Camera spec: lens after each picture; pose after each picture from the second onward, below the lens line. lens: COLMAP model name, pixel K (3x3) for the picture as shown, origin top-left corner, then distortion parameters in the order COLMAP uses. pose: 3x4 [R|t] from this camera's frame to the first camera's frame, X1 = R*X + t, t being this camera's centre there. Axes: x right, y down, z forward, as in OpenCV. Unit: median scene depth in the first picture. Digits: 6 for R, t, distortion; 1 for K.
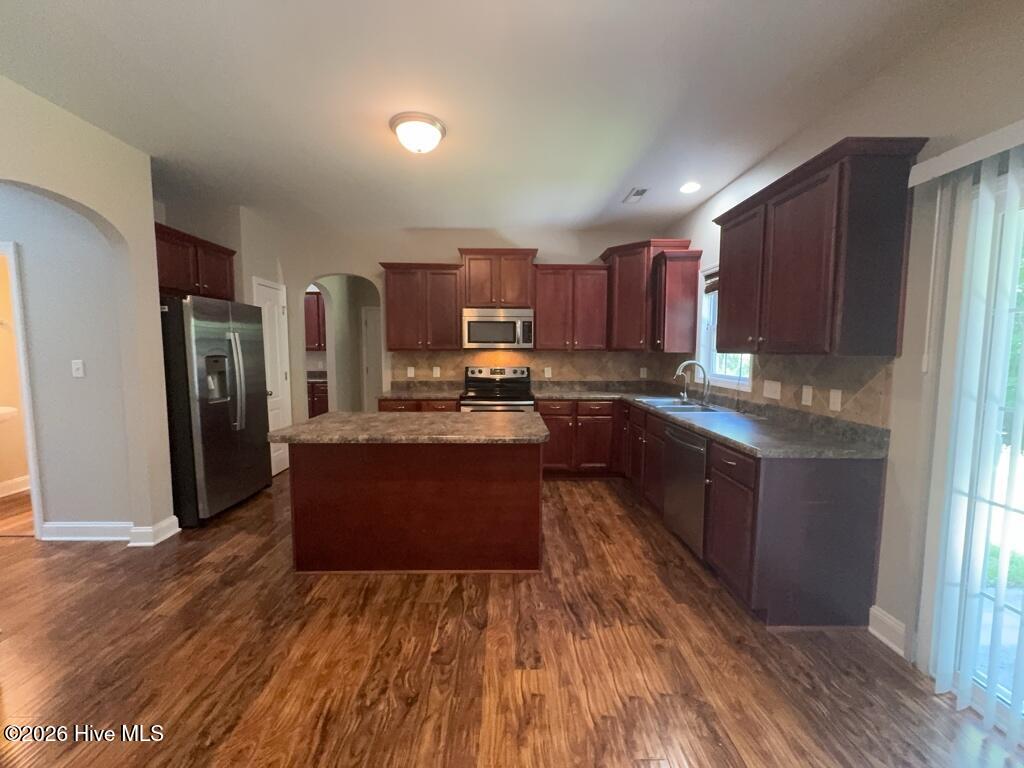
lens RADIAL K [[413.8, 0, 512.0], [0, 413.8, 384.0], [0, 0, 1]] dist [0.001370, 0.000075]
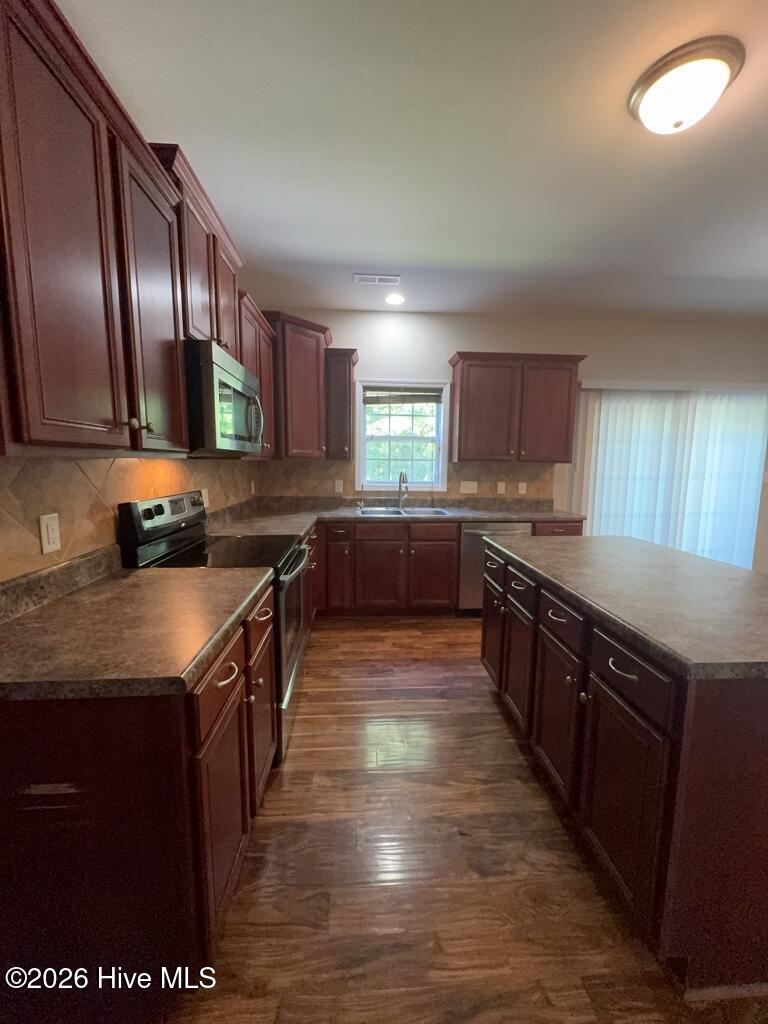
lens RADIAL K [[413.8, 0, 384.0], [0, 413.8, 512.0], [0, 0, 1]] dist [0.001370, 0.000075]
pose [[-0.042863, -0.127695, 0.990887, -0.695874], [0.075532, 0.988546, 0.130660, -0.097860], [-0.996222, 0.080444, -0.032727, 1.180493]]
